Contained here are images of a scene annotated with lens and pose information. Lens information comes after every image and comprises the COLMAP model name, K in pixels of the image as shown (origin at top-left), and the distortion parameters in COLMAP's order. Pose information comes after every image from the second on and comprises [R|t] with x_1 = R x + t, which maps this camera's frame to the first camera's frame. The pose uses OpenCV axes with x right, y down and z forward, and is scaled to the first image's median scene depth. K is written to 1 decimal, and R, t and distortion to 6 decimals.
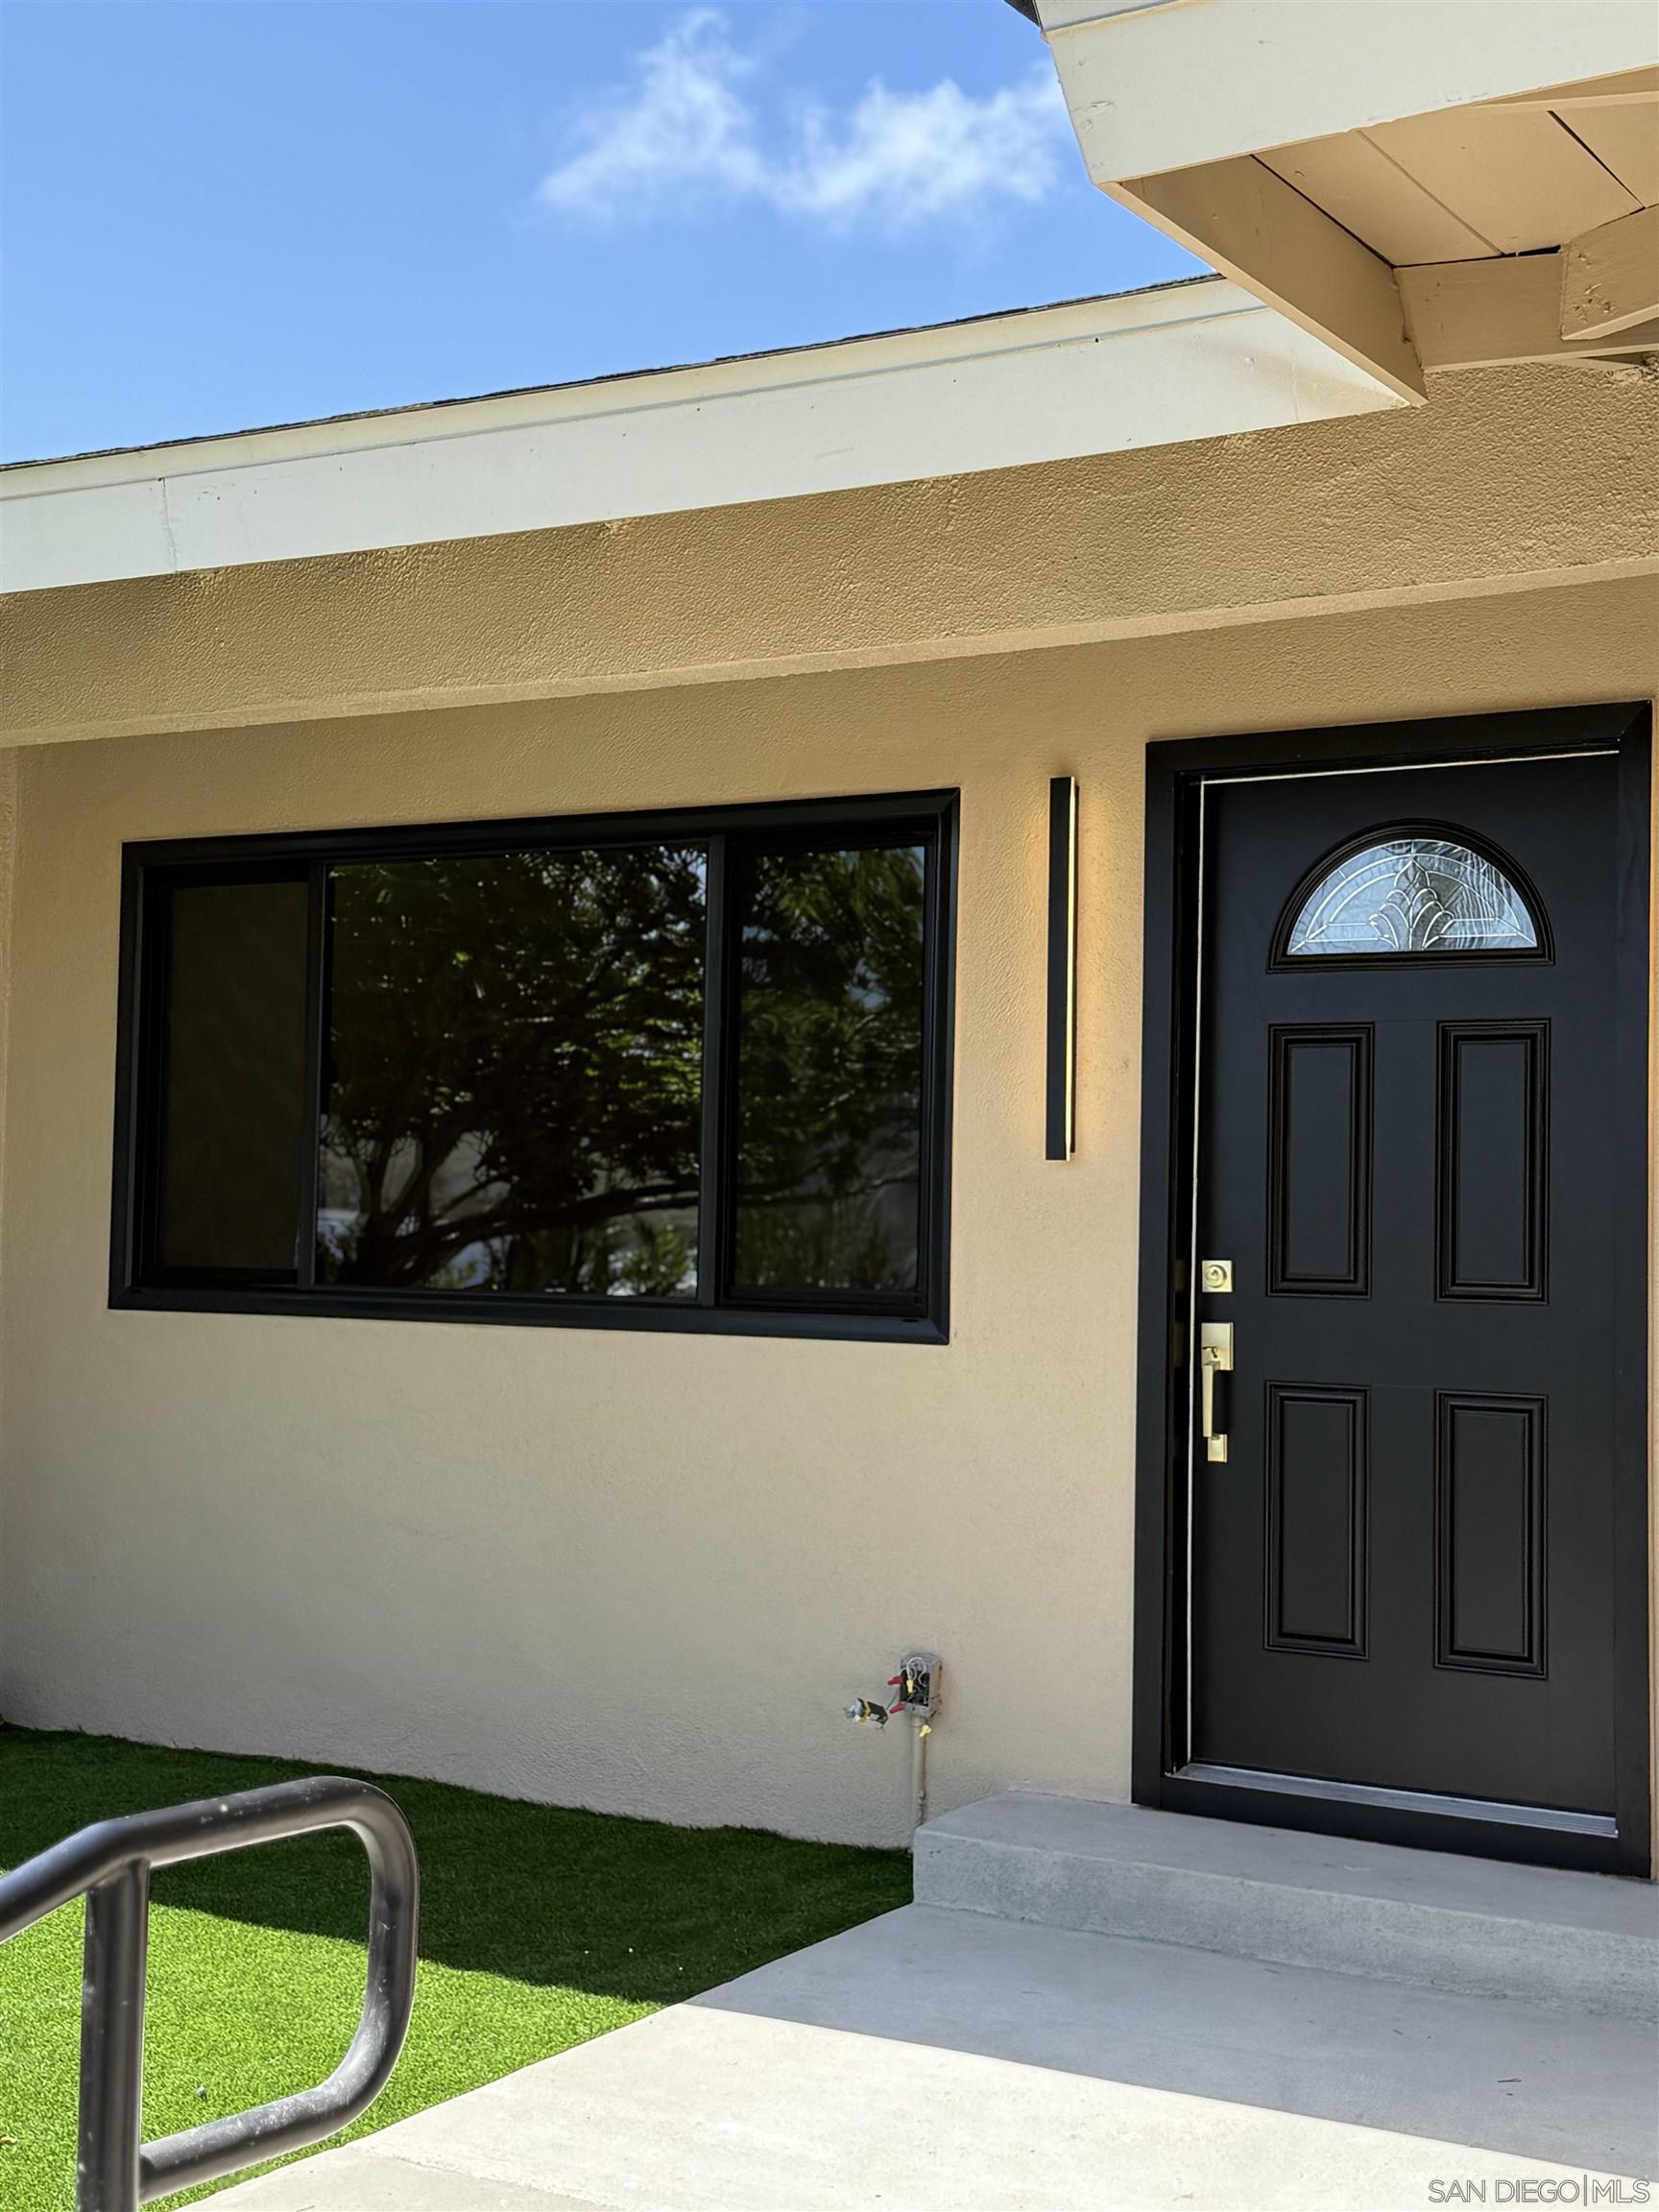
lens RADIAL K [[2992.6, 0, 834.3], [0, 2992.6, 1129.8], [0, 0, 1]] dist [0.191649, -0.427203]
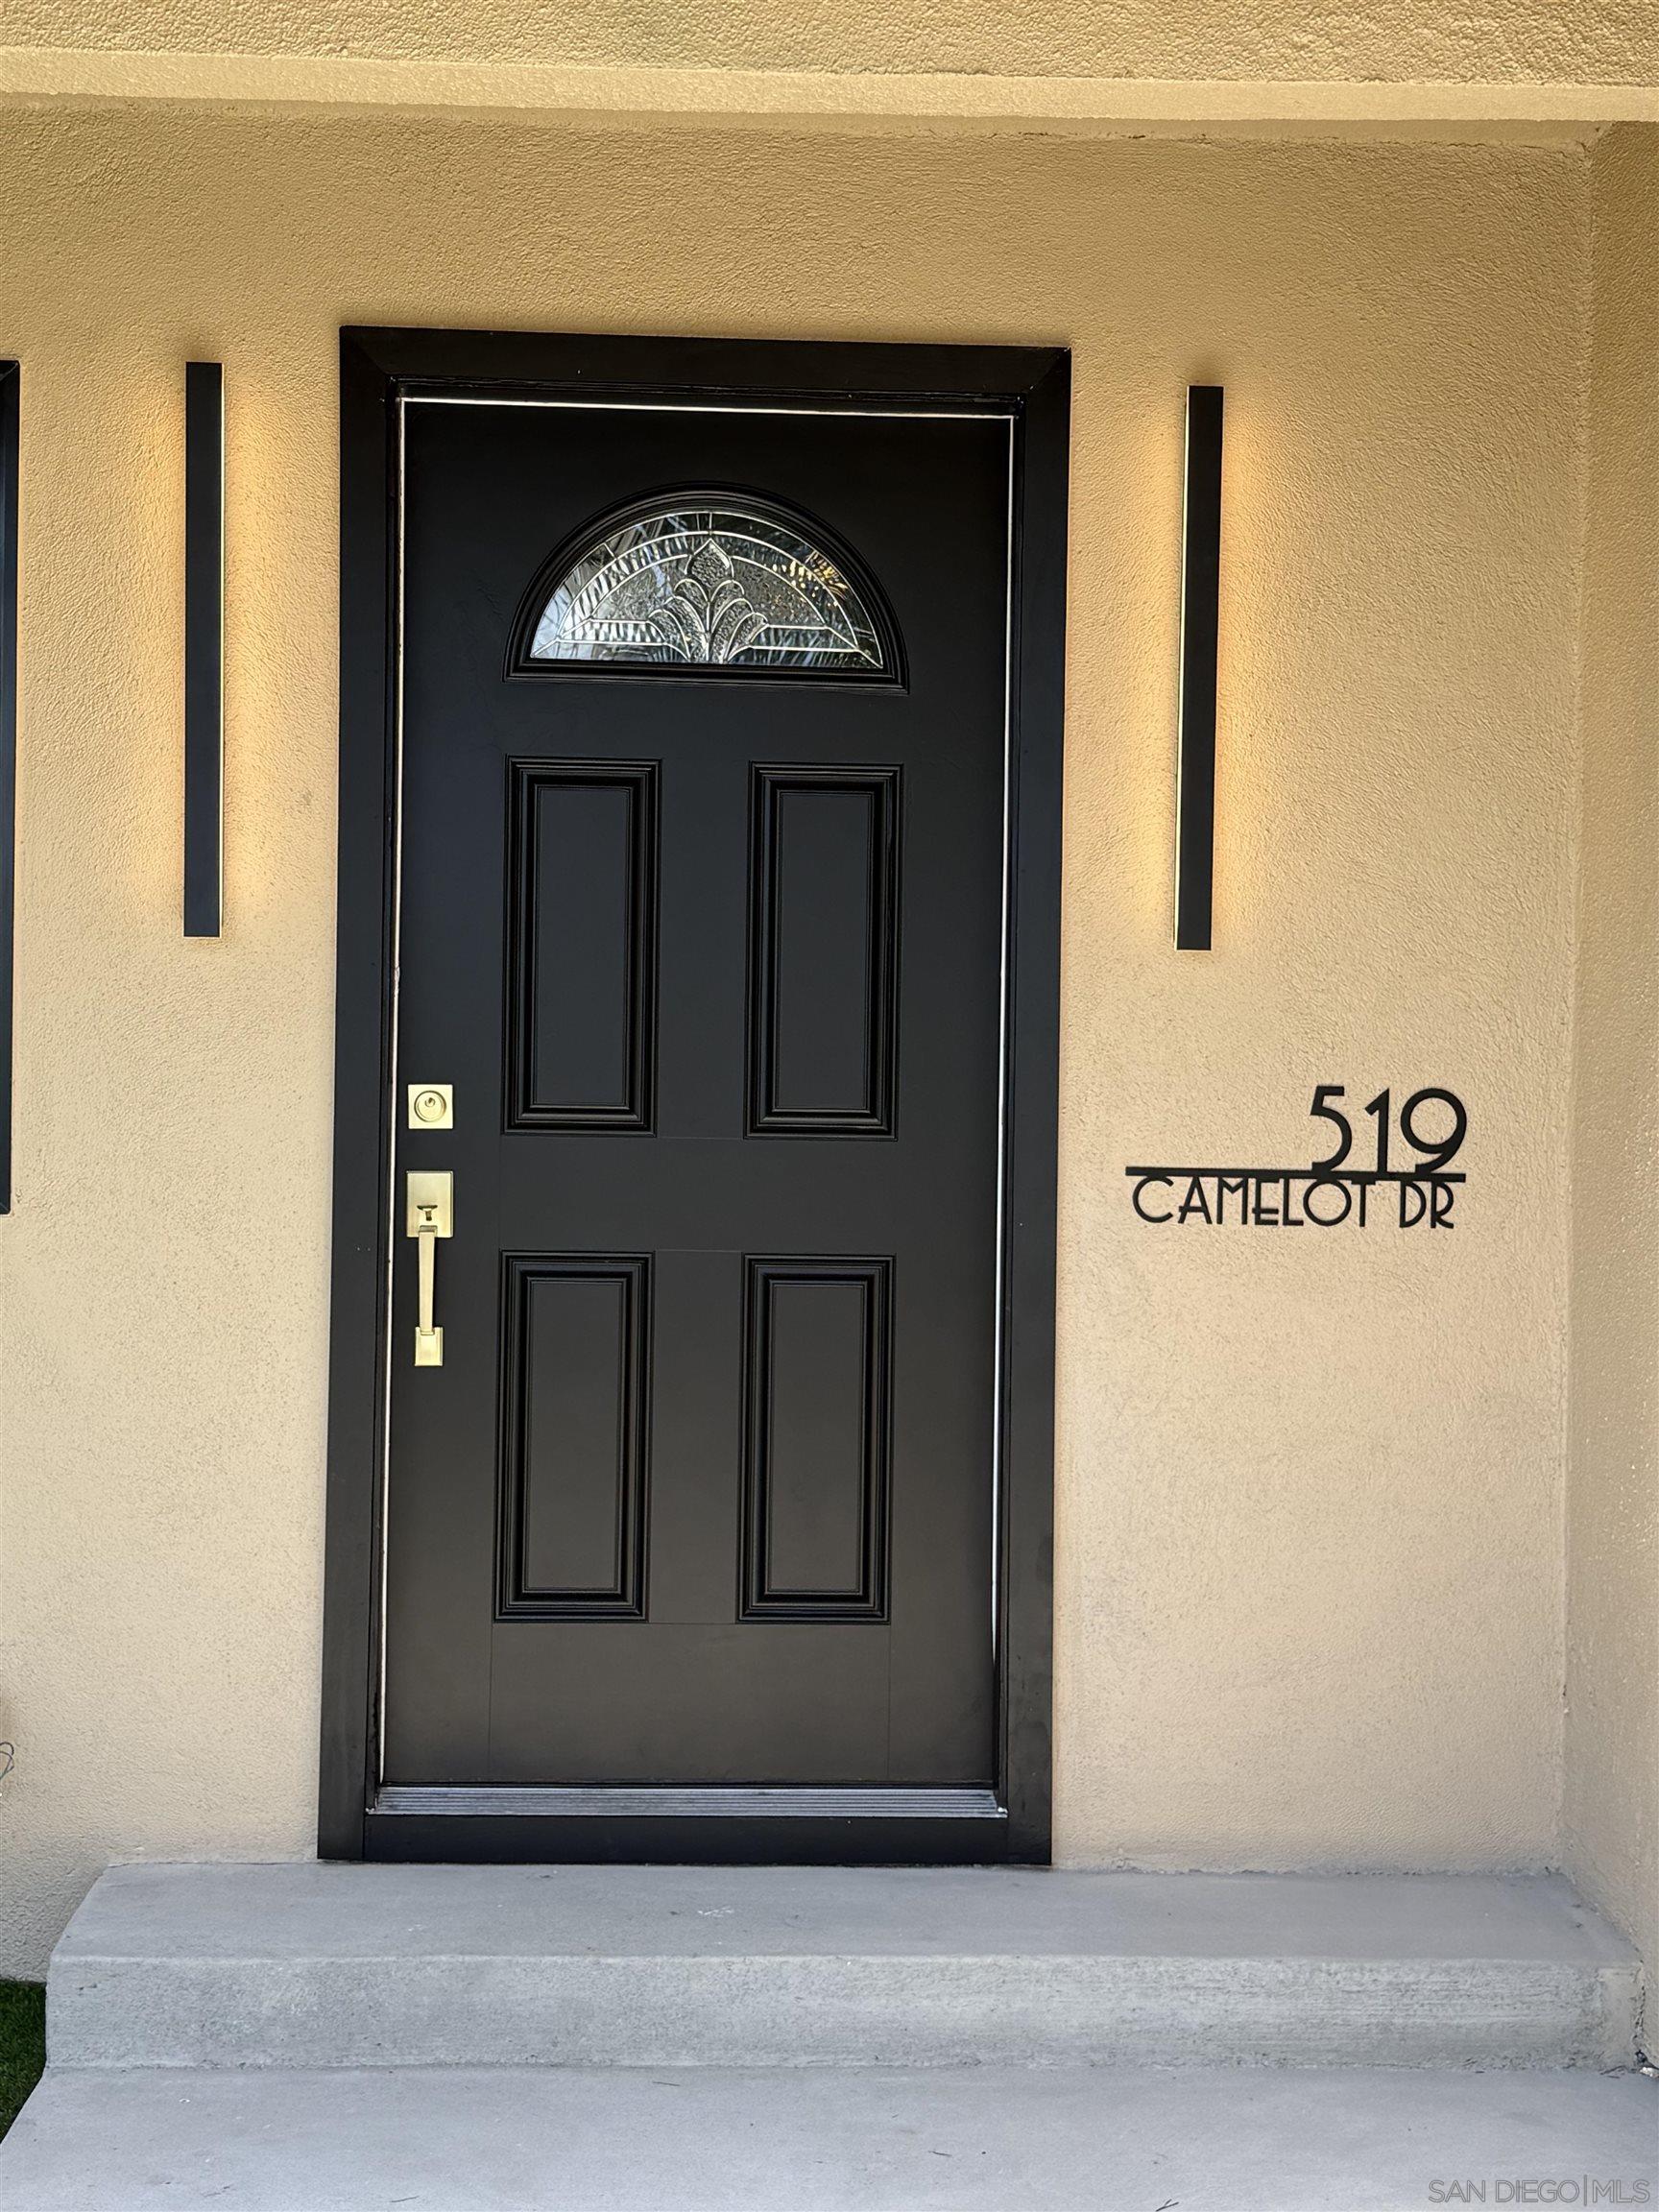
lens RADIAL K [[2992.6, 0, 834.3], [0, 2992.6, 1129.8], [0, 0, 1]] dist [0.191649, -0.427203]
pose [[0.825510, -0.009605, 0.564305, -0.203012], [-0.019434, 0.998779, 0.045429, 0.020928], [-0.564052, -0.048469, 0.824315, 0.374774]]
